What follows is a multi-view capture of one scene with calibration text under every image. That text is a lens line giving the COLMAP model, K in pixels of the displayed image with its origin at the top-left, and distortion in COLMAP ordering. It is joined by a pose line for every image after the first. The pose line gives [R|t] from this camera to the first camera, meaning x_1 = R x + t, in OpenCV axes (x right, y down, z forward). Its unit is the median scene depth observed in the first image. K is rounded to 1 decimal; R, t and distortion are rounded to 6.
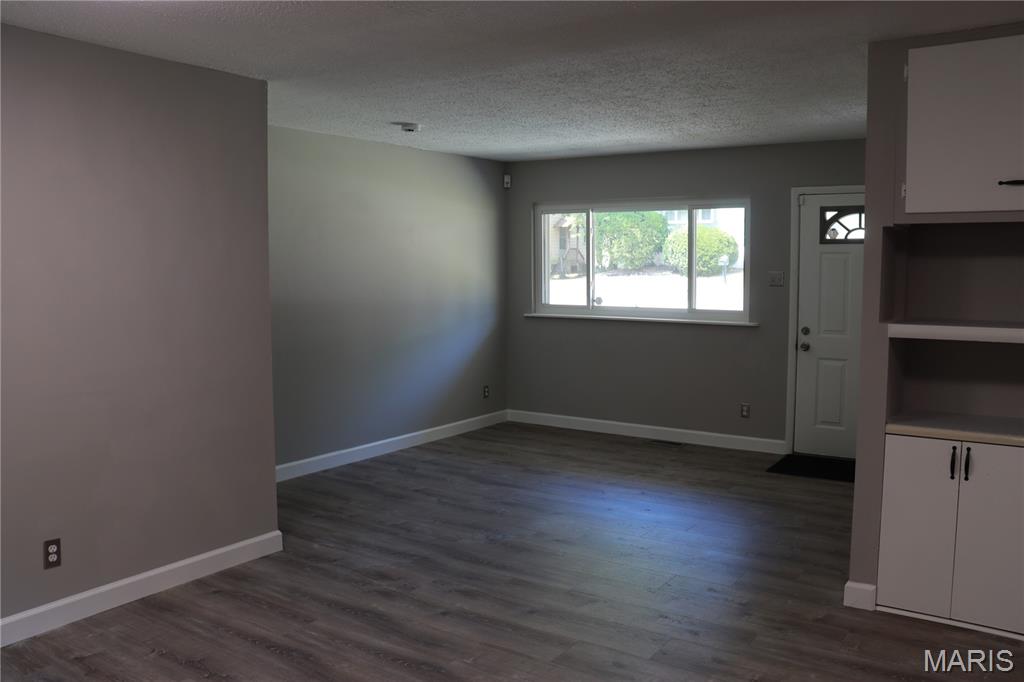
lens RADIAL K [[842.9, 0, 514.3], [0, 842.9, 347.7], [0, 0, 1]] dist [-0.171391, 0.143772]
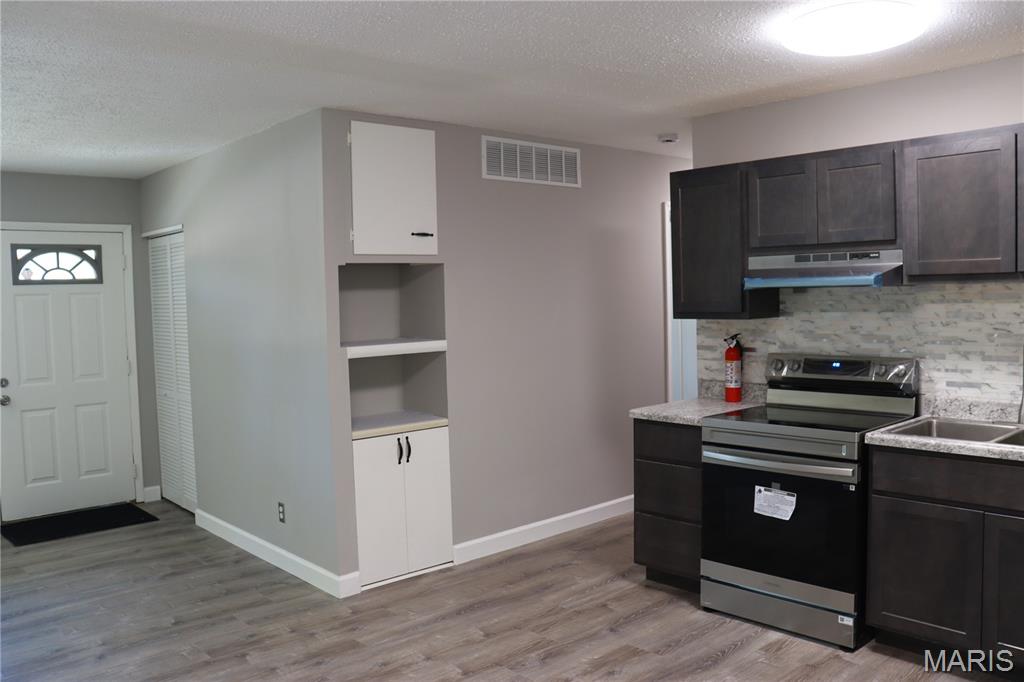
lens RADIAL K [[842.9, 0, 518.5], [0, 842.9, 346.6], [0, 0, 1]] dist [-0.171391, 0.143772]
pose [[0.224419, -0.062139, 0.972510, -0.620530], [0.119338, 0.992206, 0.035858, -0.041001], [-0.967158, 0.108011, 0.230085, 0.451892]]
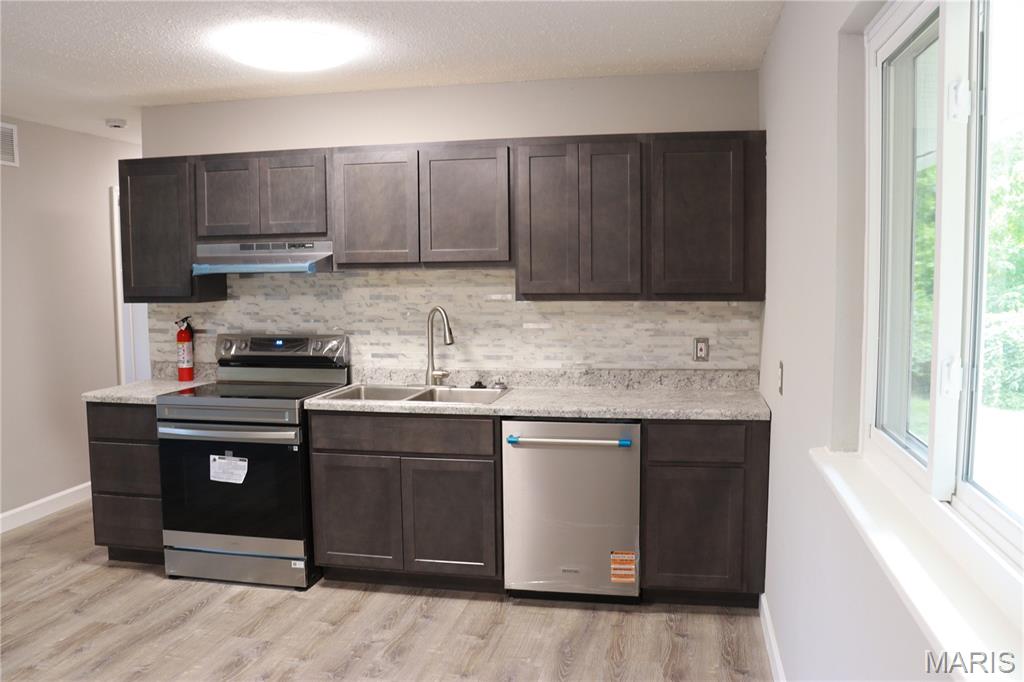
lens RADIAL K [[842.9, 0, 522.4], [0, 842.9, 348.8], [0, 0, 1]] dist [-0.171391, 0.143772]
pose [[-0.400172, -0.079623, 0.912974, -0.731529], [0.096596, 0.987004, 0.128419, -0.042055], [-0.911335, 0.139580, -0.387280, 0.448809]]
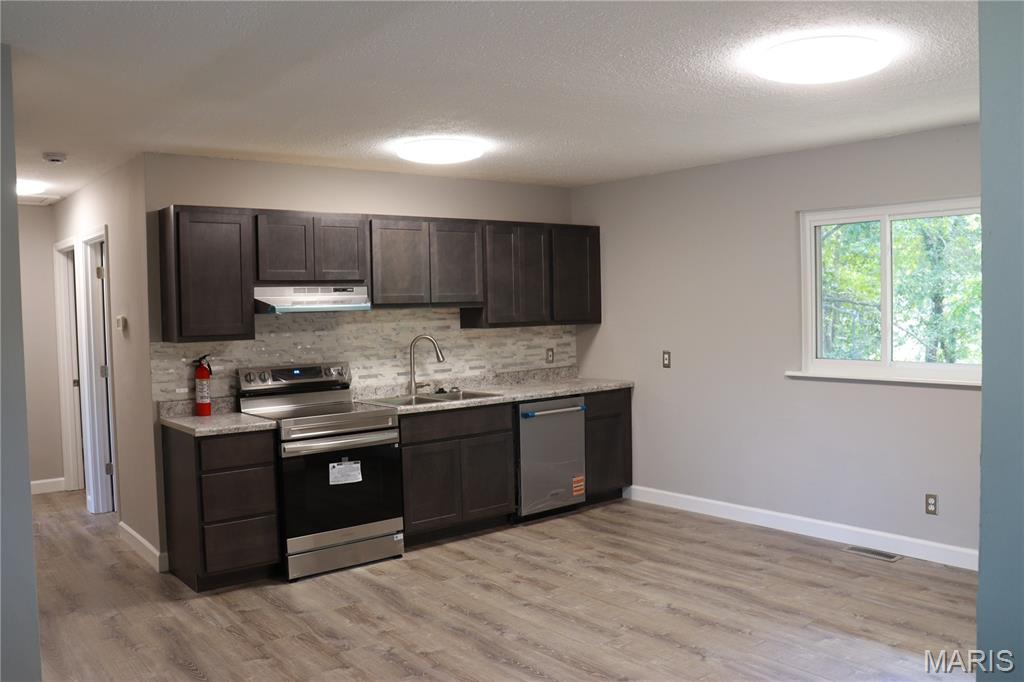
lens RADIAL K [[842.9, 0, 518.1], [0, 842.9, 348.9], [0, 0, 1]] dist [-0.171391, 0.143772]
pose [[-0.963140, 0.010556, 0.268794, -0.243786], [0.050567, 0.988521, 0.142372, -0.149558], [-0.264206, 0.150716, -0.952617, 1.524203]]
